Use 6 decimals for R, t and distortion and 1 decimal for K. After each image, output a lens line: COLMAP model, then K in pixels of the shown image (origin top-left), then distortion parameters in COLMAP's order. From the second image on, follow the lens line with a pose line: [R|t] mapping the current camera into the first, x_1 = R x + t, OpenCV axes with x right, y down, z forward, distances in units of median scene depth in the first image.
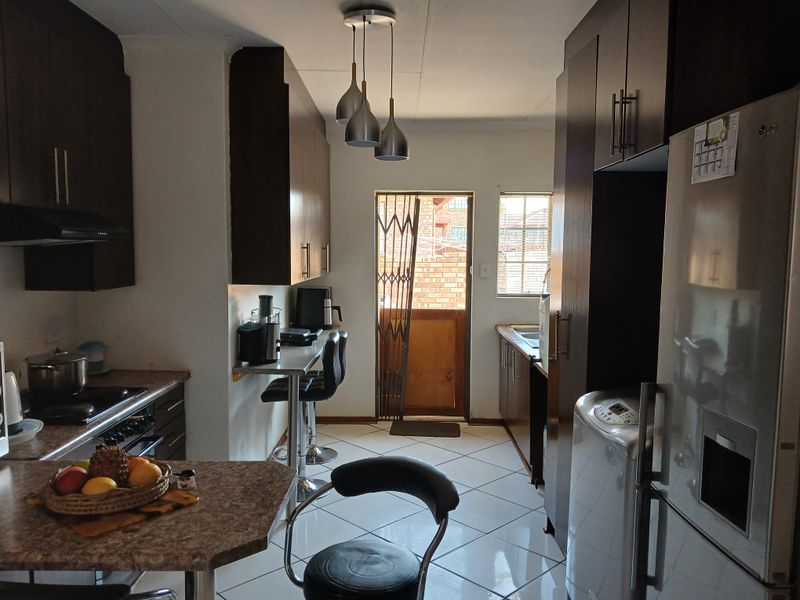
lens RADIAL K [[623.4, 0, 404.9], [0, 623.4, 298.5], [0, 0, 1]] dist [0.009312, 0.002197]
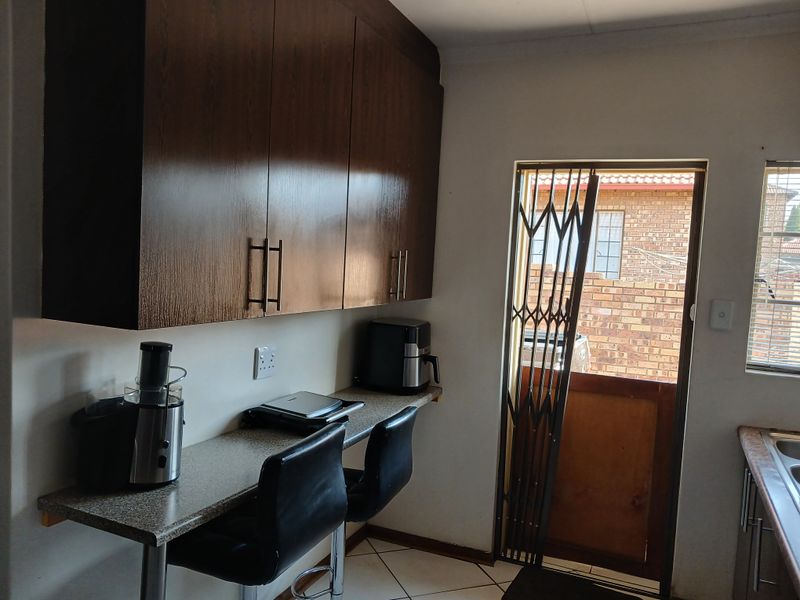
lens RADIAL K [[623.4, 0, 404.9], [0, 623.4, 298.5], [0, 0, 1]] dist [0.009312, 0.002197]
pose [[0.907984, 0.069477, -0.413204, 0.103556], [-0.078200, 0.996929, -0.004213, -0.036126], [0.411642, 0.036138, 0.910629, 0.432031]]
